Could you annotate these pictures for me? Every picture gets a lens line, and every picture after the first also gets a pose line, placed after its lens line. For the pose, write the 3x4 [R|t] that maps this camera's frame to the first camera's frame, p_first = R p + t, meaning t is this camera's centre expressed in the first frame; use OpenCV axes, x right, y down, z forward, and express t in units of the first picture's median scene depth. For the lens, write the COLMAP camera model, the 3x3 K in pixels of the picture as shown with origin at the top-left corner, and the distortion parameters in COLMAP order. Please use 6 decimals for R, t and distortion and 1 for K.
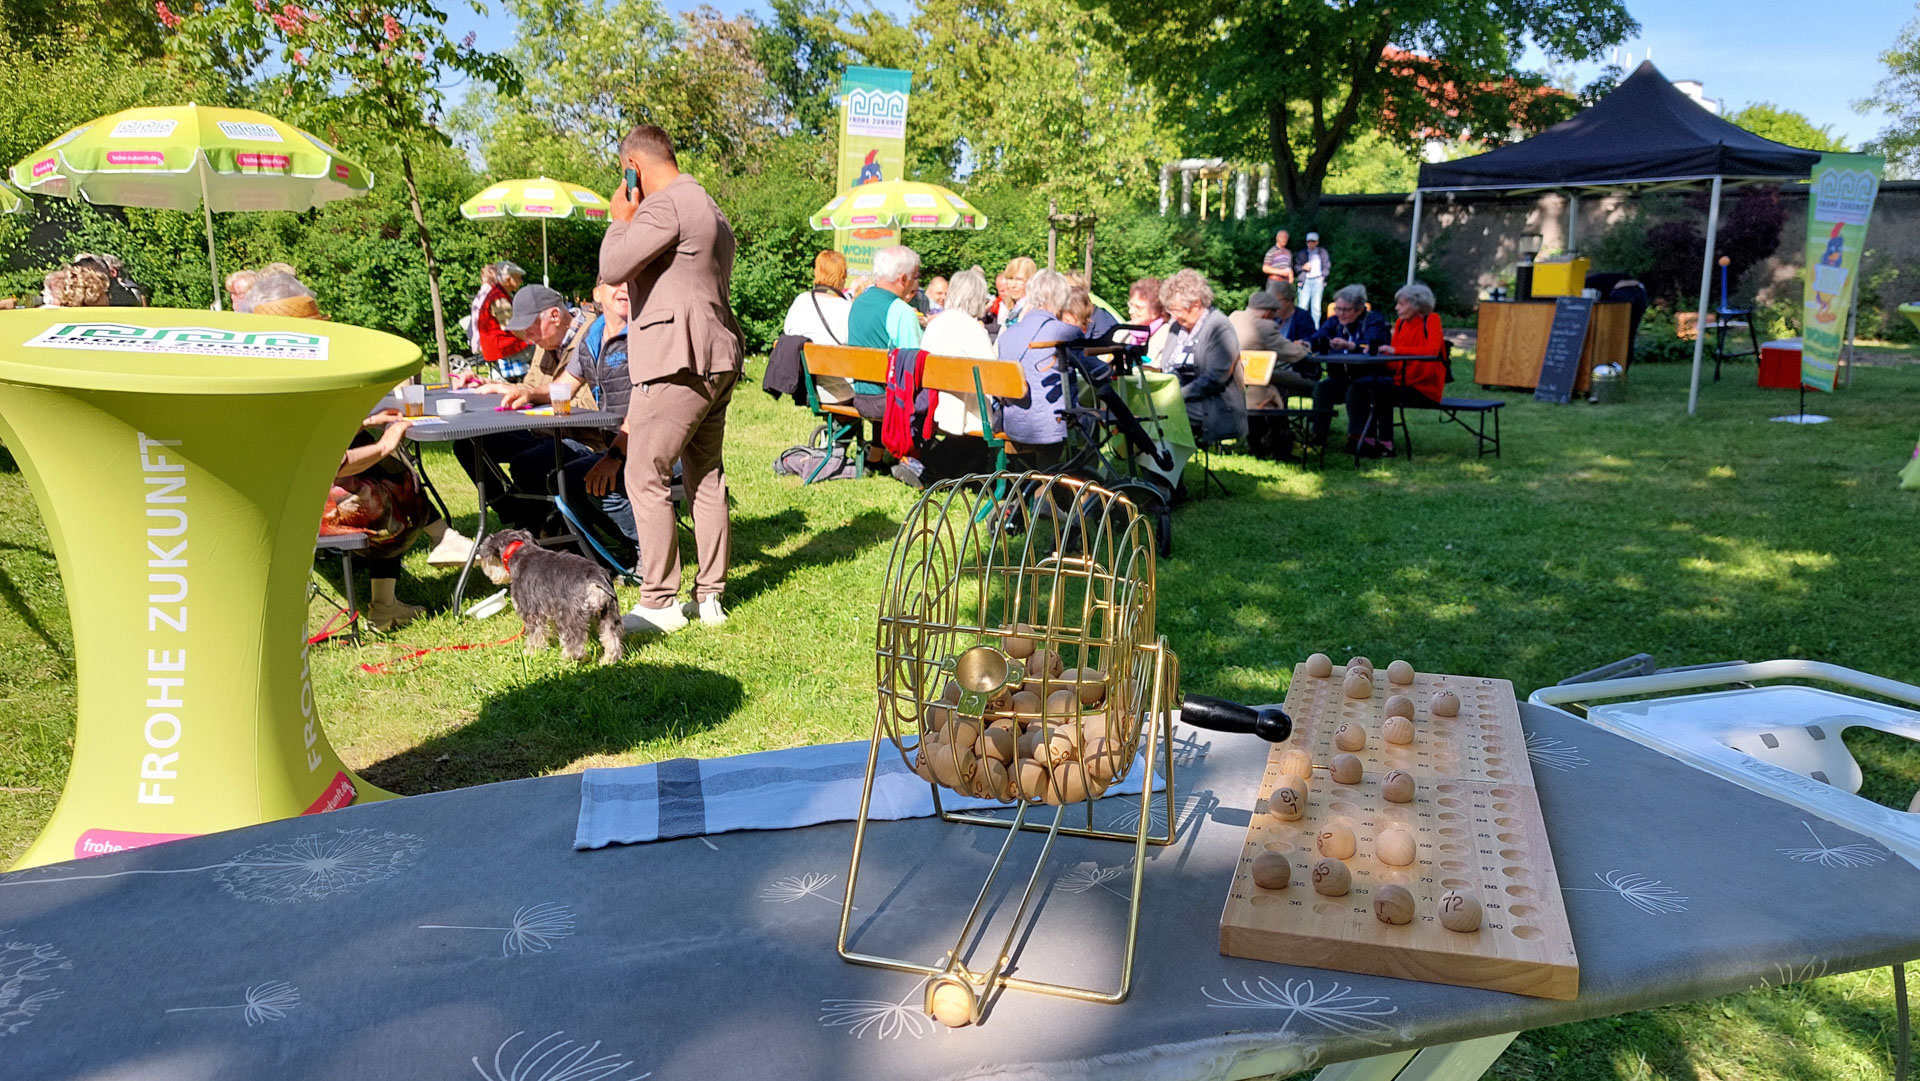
lens RADIAL K [[1311.9, 0, 960.0], [0, 1311.9, 540.5], [0, 0, 1]] dist [0.025611, -0.000666]
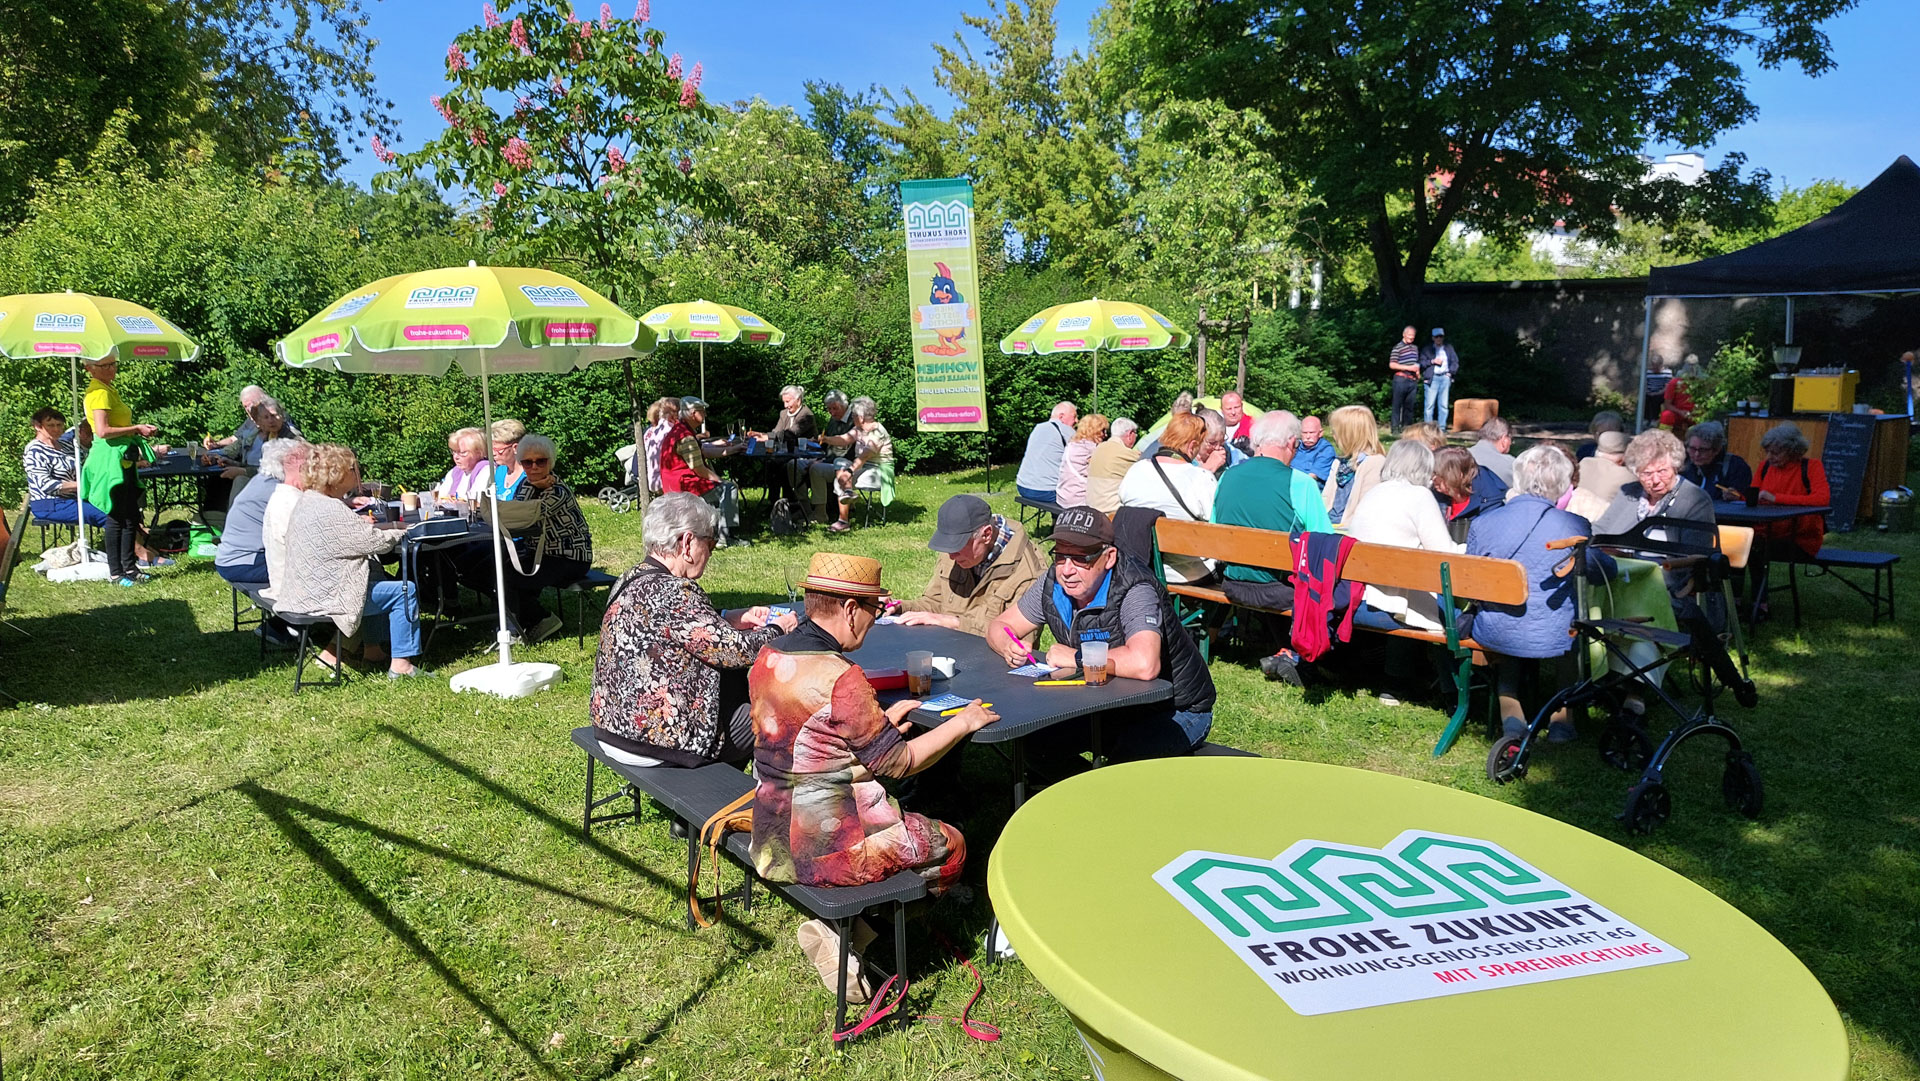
lens RADIAL K [[1337.1, 0, 970.8], [0, 1337.1, 545.3], [0, 0, 1]] dist [0.031767, -0.062539]
pose [[0.999644, -0.014052, -0.022697, -0.107411], [0.012596, 0.997930, -0.063064, -0.037712], [0.023536, 0.062755, 0.997751, 0.058260]]
